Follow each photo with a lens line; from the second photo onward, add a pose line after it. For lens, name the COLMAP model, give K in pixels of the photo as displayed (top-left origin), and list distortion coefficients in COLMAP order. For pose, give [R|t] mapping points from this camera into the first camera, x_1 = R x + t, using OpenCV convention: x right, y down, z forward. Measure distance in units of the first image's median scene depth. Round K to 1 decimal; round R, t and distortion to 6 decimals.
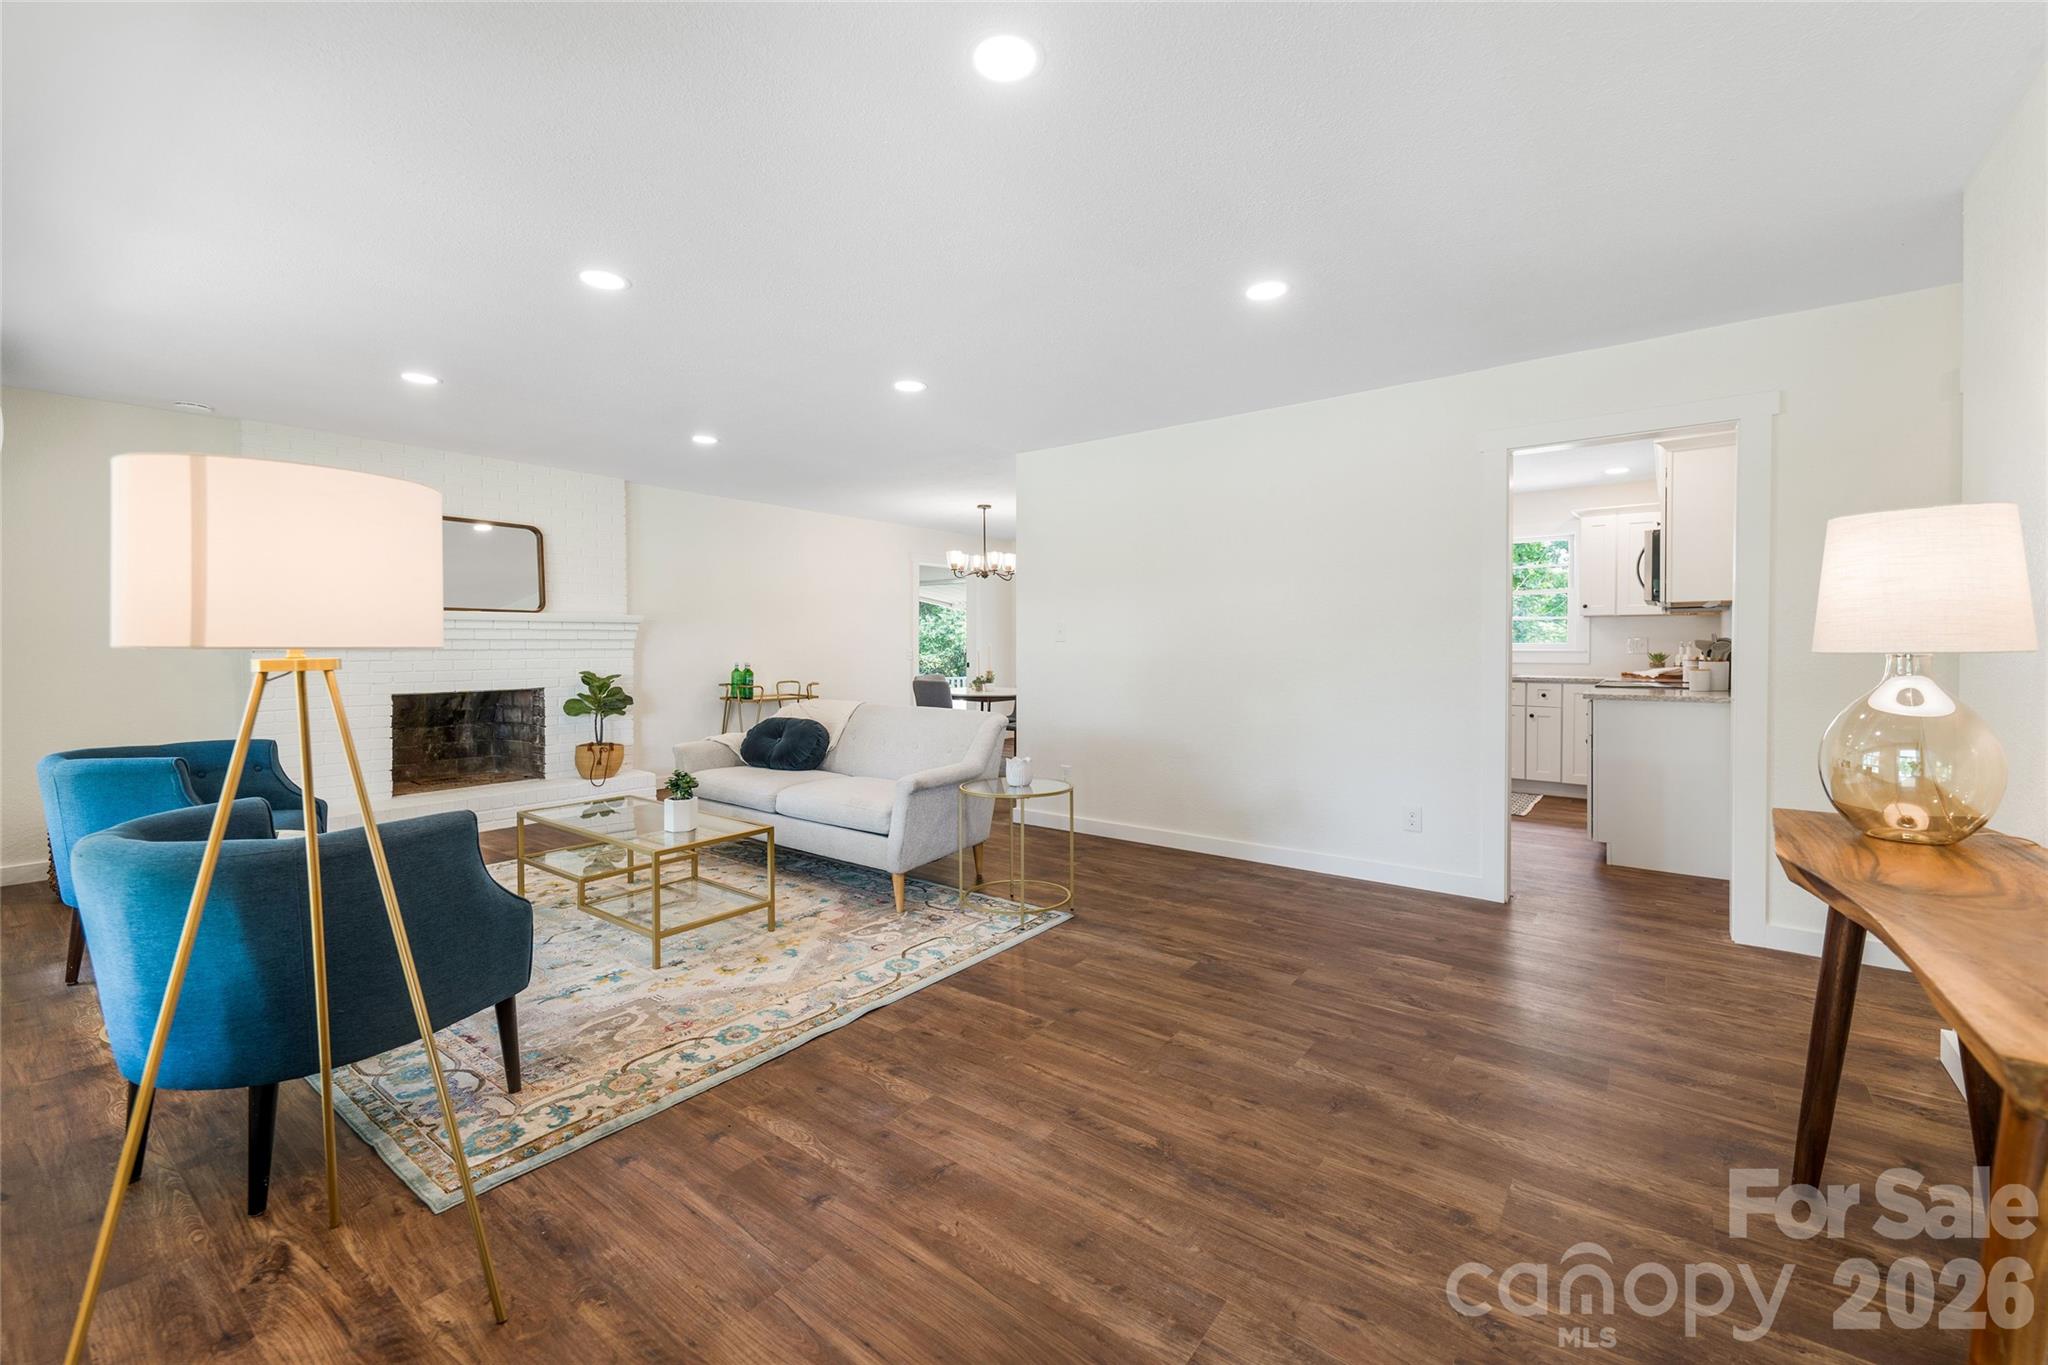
lens RADIAL K [[844.6, 0, 1023.1], [0, 844.6, 637.1], [0, 0, 1]] dist [0.014790, -0.000037]
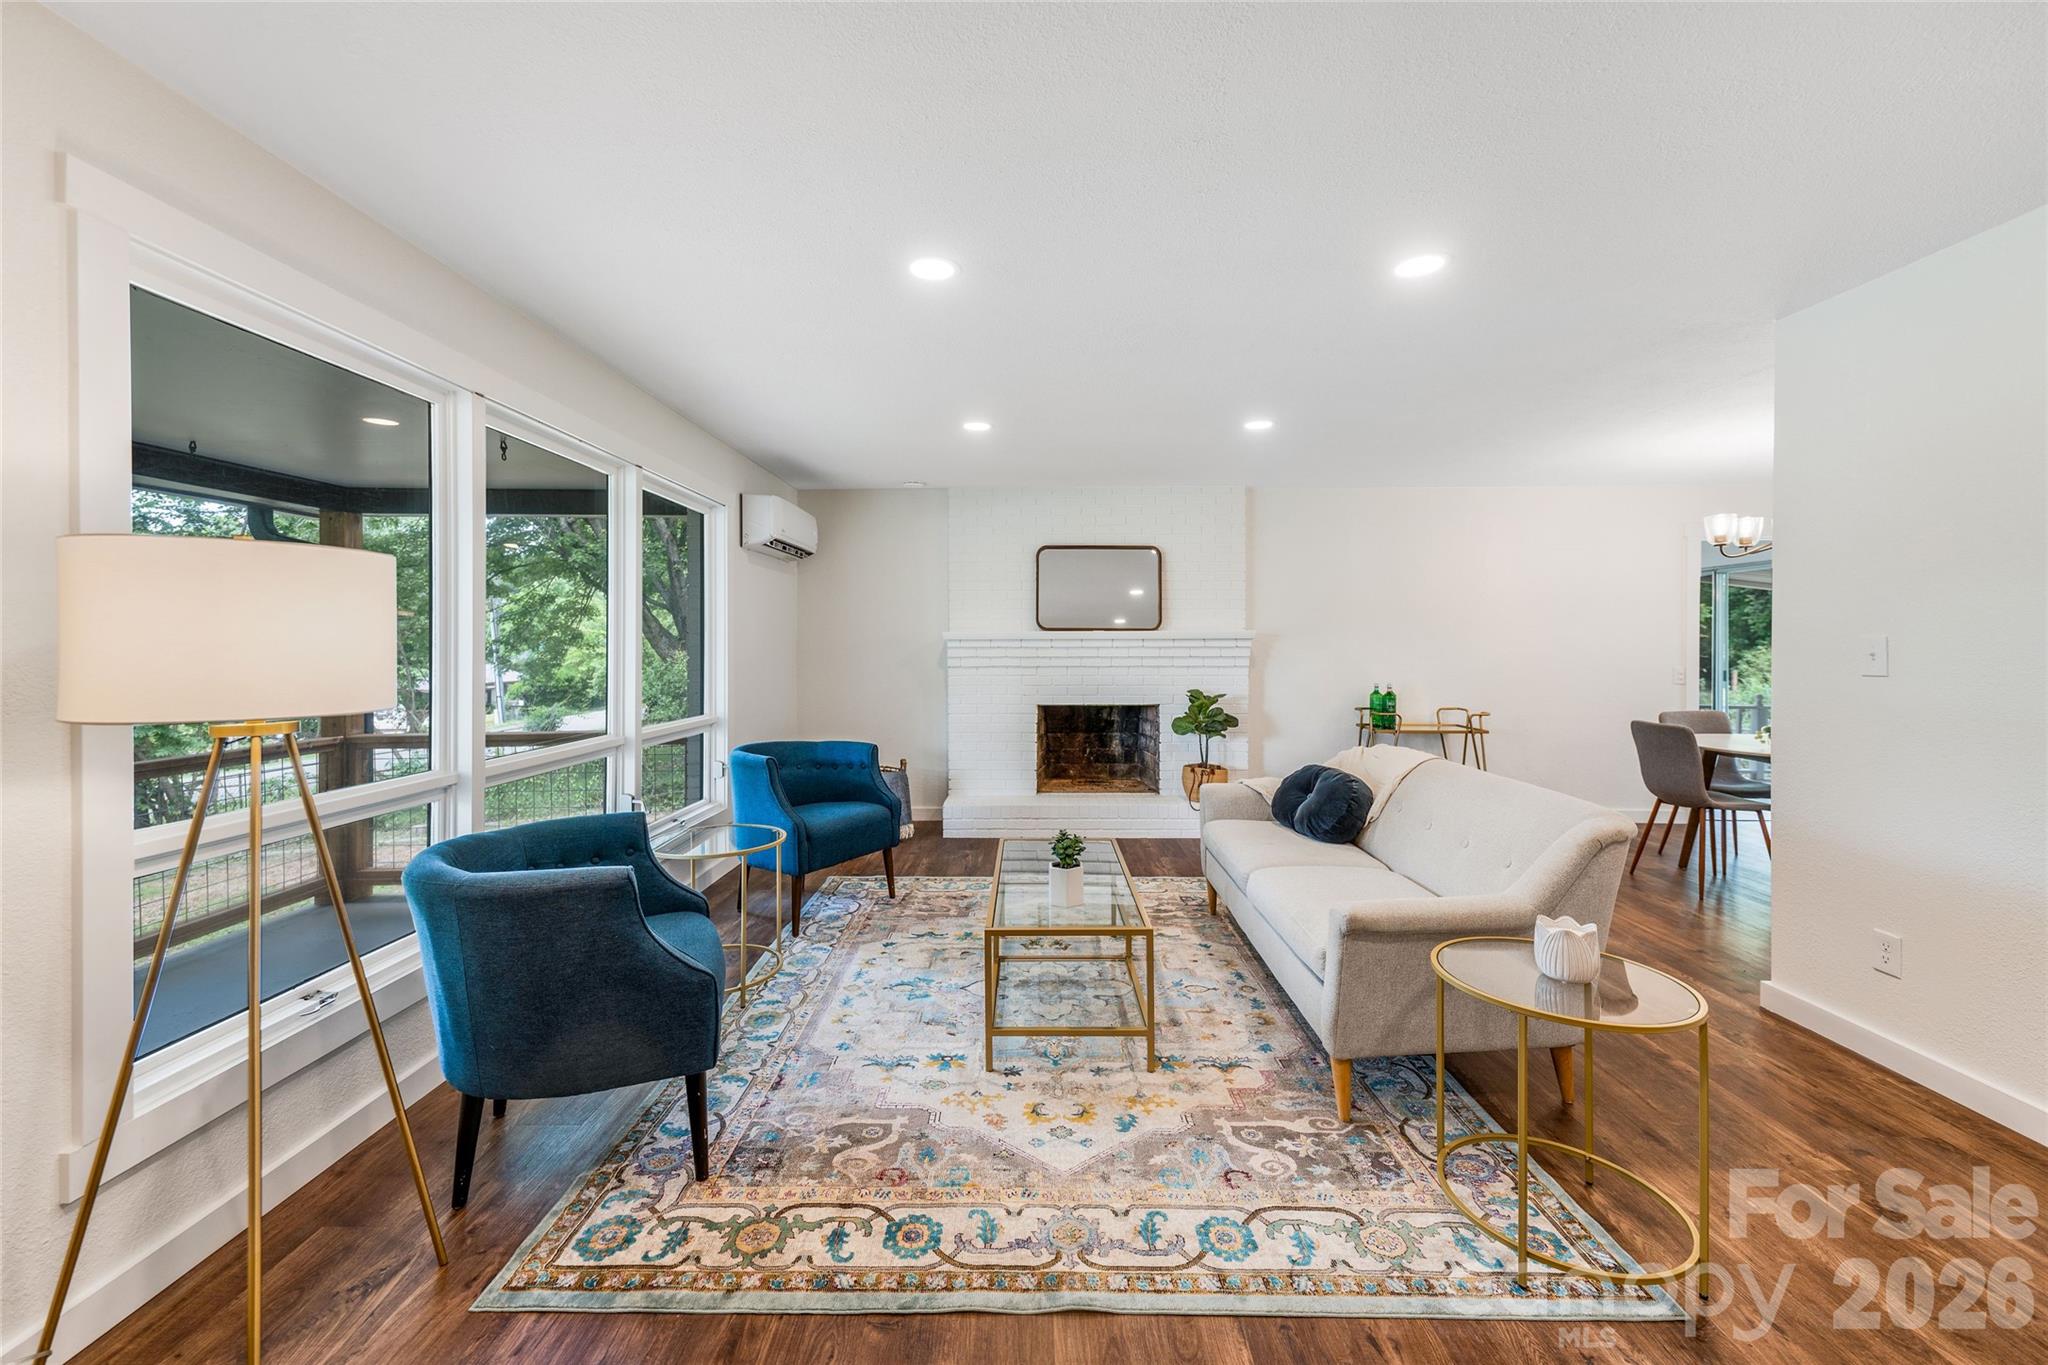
lens RADIAL K [[819.7, 0, 1016.0], [0, 819.7, 646.9], [0, 0, 1]] dist [0.021746, -0.000090]
pose [[0.597689, -0.000746, -0.801727, 0.217636], [0.008570, 0.999948, 0.005459, -0.028700], [0.801682, -0.010133, 0.597665, 0.499680]]
